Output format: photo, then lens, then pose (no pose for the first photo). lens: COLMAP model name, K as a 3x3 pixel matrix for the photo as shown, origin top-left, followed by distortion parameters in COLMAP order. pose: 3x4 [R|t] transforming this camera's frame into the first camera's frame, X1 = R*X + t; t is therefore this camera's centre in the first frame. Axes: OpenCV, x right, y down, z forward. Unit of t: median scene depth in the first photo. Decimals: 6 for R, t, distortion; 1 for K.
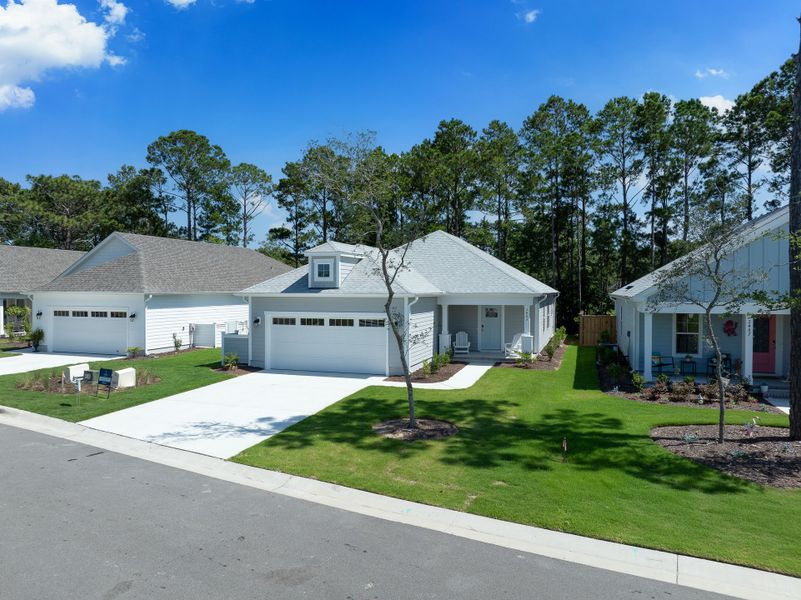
lens RADIAL K [[602.0, 0, 400.3], [0, 602.0, 299.5], [0, 0, 1]] dist [-0.052293, 0.010464]
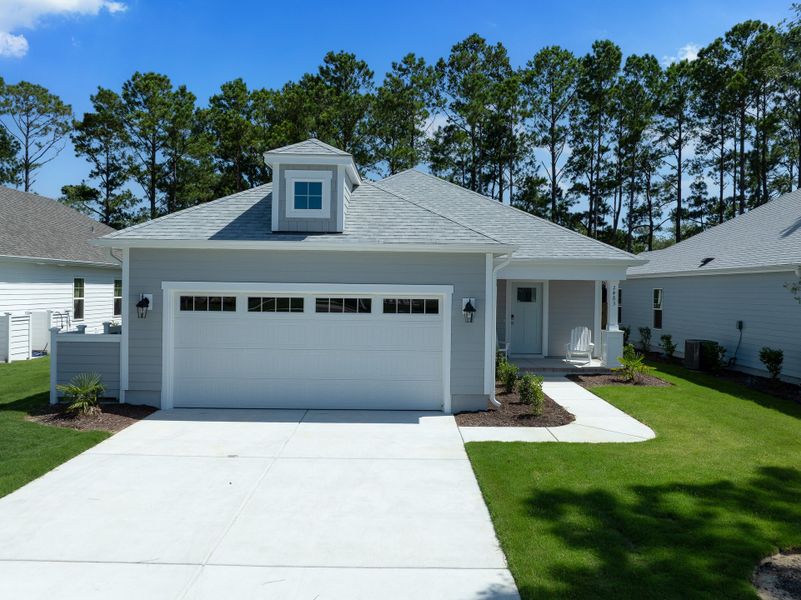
lens RADIAL K [[602.0, 0, 401.3], [0, 602.0, 301.5], [0, 0, 1]] dist [-0.052293, 0.010464]
pose [[0.935554, 0.006253, 0.353130, -0.123777], [-0.006710, 0.999977, 0.000071, 0.019165], [-0.353121, -0.002436, 0.935574, 0.293889]]
